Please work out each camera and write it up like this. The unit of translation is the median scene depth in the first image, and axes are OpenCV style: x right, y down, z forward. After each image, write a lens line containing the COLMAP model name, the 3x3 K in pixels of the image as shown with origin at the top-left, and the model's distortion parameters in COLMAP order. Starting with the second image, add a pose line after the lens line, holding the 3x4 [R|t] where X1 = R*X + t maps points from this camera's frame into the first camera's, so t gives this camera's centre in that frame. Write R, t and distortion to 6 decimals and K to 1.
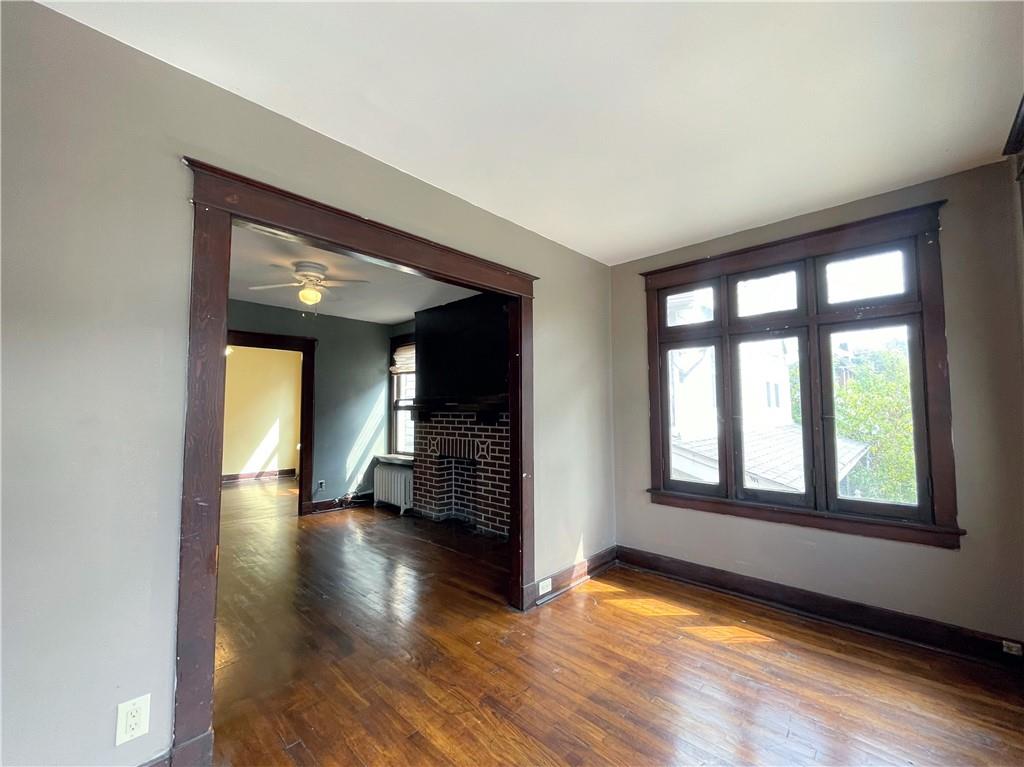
lens RADIAL K [[427.5, 0, 518.0], [0, 427.5, 379.0], [0, 0, 1]] dist [0.000324, -0.000357]
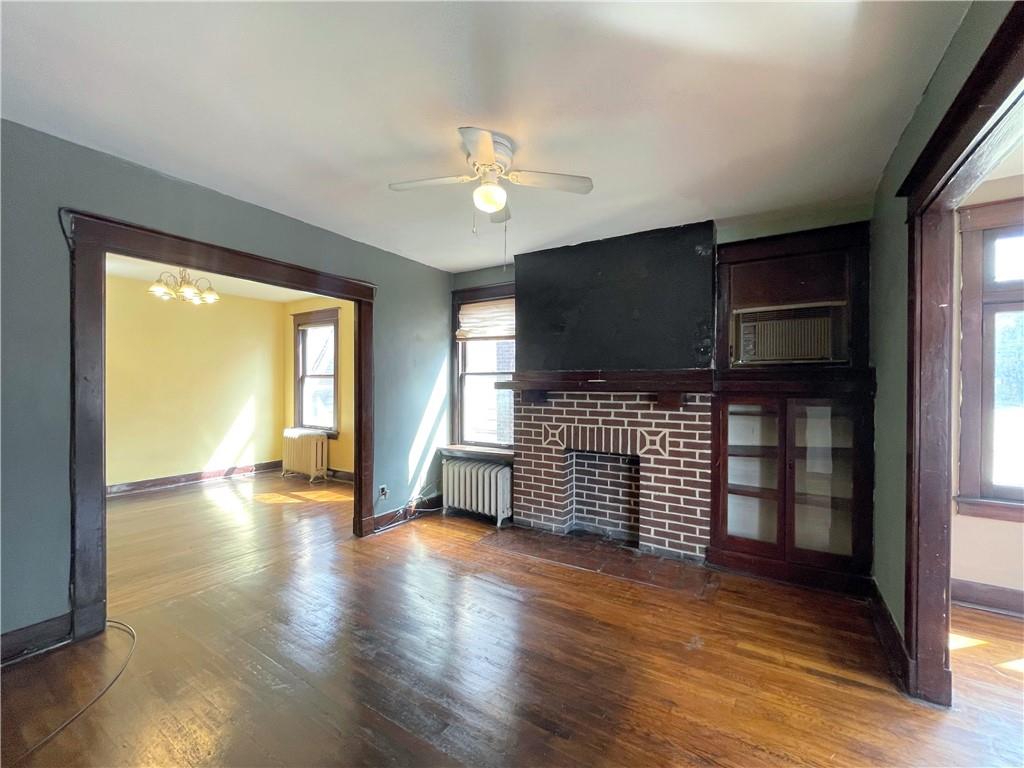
lens RADIAL K [[427.5, 0, 510.0], [0, 427.5, 381.5], [0, 0, 1]] dist [0.000324, -0.000357]
pose [[0.981913, 0.007254, 0.189193, -0.419597], [-0.019431, 0.997850, 0.062587, 0.015766], [-0.188333, -0.065131, 0.979943, 0.291746]]
